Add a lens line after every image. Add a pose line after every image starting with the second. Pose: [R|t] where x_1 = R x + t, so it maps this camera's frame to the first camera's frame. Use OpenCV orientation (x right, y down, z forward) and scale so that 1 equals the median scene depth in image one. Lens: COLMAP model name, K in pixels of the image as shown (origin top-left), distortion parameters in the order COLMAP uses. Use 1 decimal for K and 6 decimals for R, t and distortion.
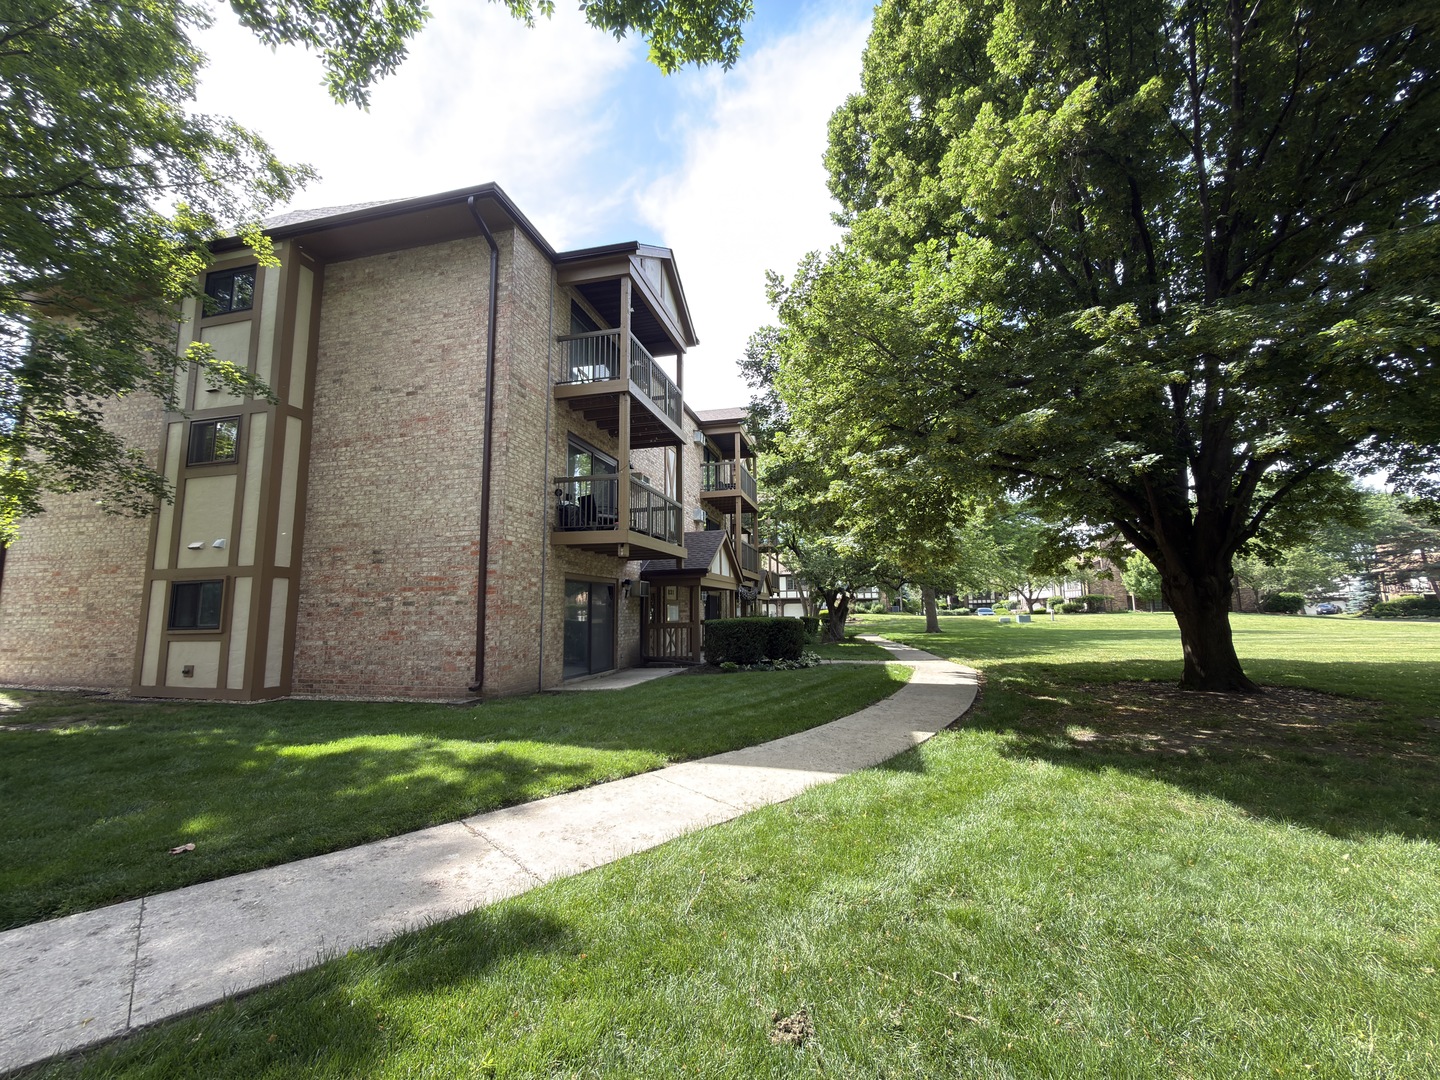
lens RADIAL K [[573.3, 0, 718.5], [0, 573.3, 538.6], [0, 0, 1]] dist [0.002290, -0.000587]
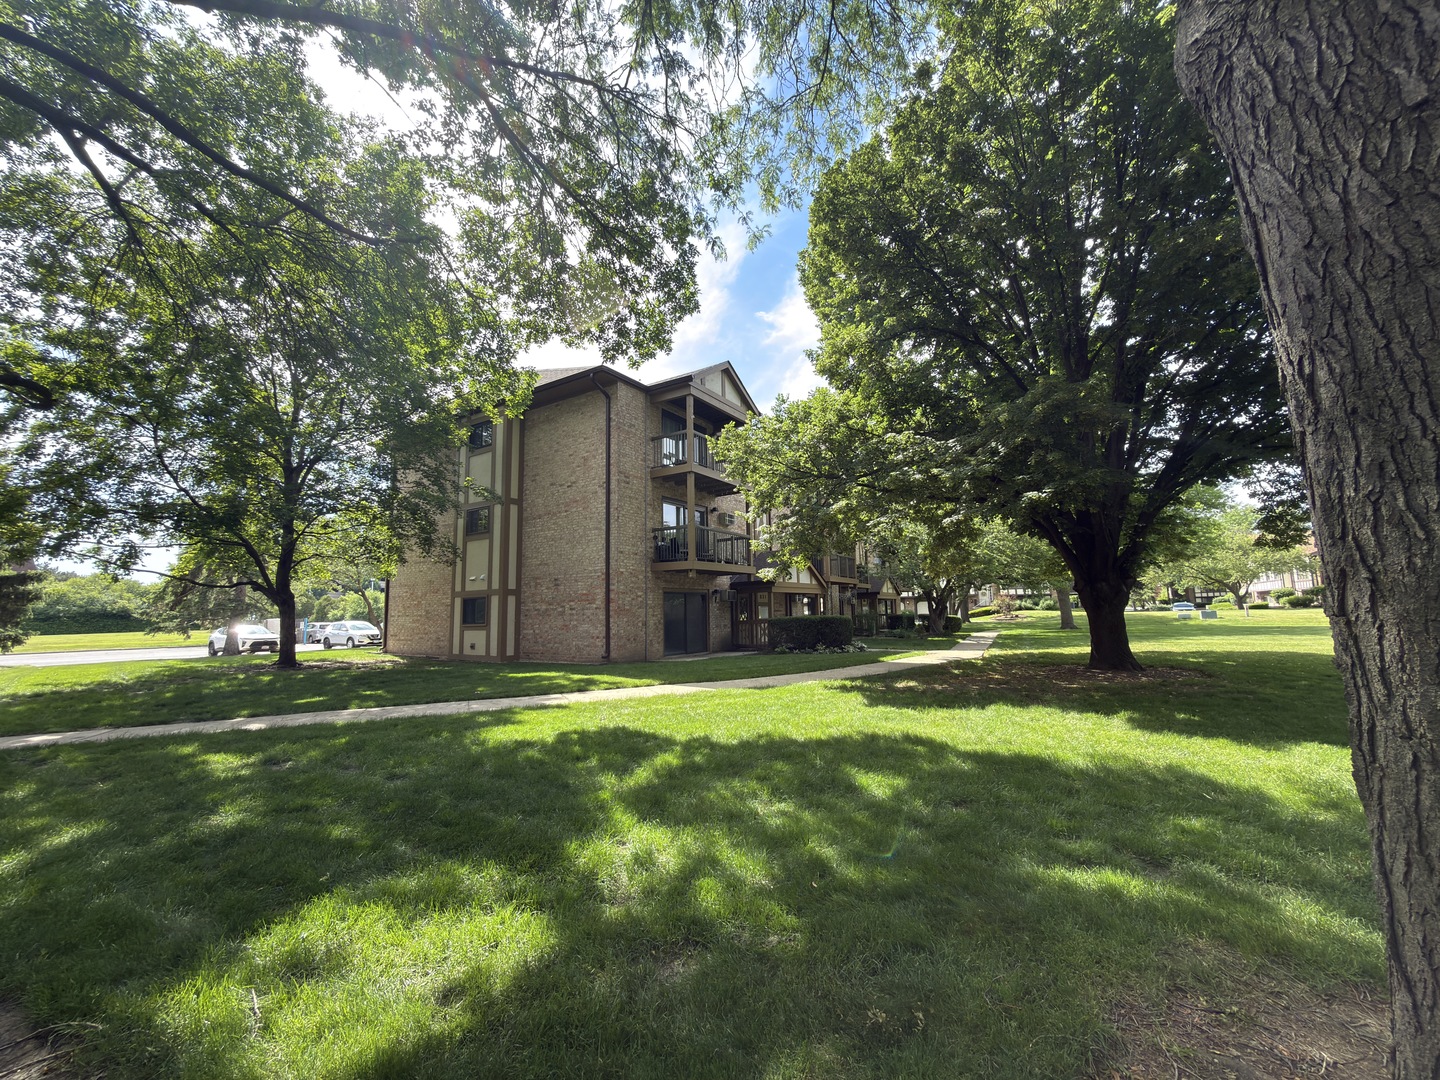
lens RADIAL K [[575.2, 0, 714.4], [0, 575.2, 537.6], [0, 0, 1]] dist [-0.001625, -0.000130]
pose [[0.944136, -0.049679, -0.325791, 0.450292], [0.050401, 0.998710, -0.006231, -0.071443], [0.325680, -0.010537, 0.945421, -0.513127]]
